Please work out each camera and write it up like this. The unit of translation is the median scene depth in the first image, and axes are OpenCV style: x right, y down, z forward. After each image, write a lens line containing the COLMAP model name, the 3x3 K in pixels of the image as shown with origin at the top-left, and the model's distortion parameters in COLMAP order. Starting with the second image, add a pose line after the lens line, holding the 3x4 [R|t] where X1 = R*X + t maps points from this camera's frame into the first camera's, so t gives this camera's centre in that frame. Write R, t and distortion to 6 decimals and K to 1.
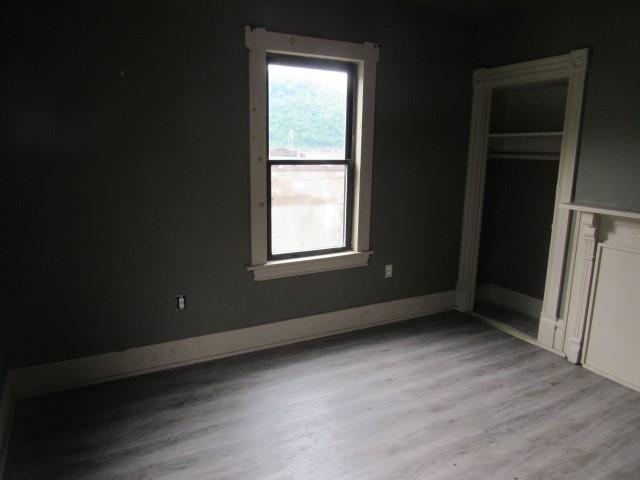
lens RADIAL K [[467.6, 0, 320.0], [0, 467.6, 240.0], [0, 0, 1]] dist [-0.003752, -0.000791]
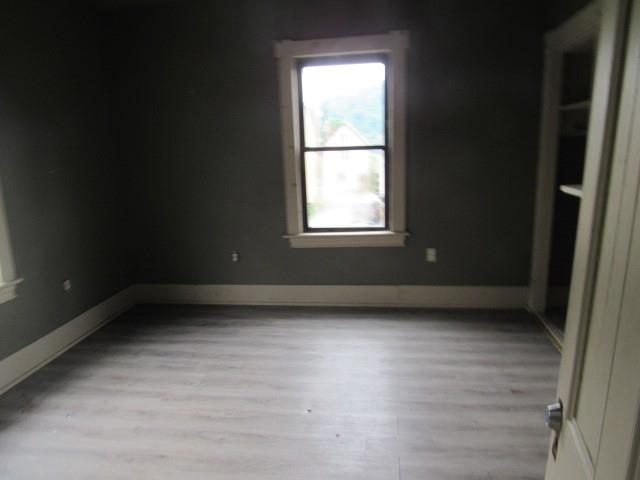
lens RADIAL K [[467.6, 0, 320.0], [0, 467.6, 240.0], [0, 0, 1]] dist [-0.003752, -0.000791]
pose [[0.795326, 0.079344, -0.600967, 0.642972], [-0.071698, 0.996751, 0.036712, 0.017626], [0.601927, 0.013890, 0.798430, 0.071212]]
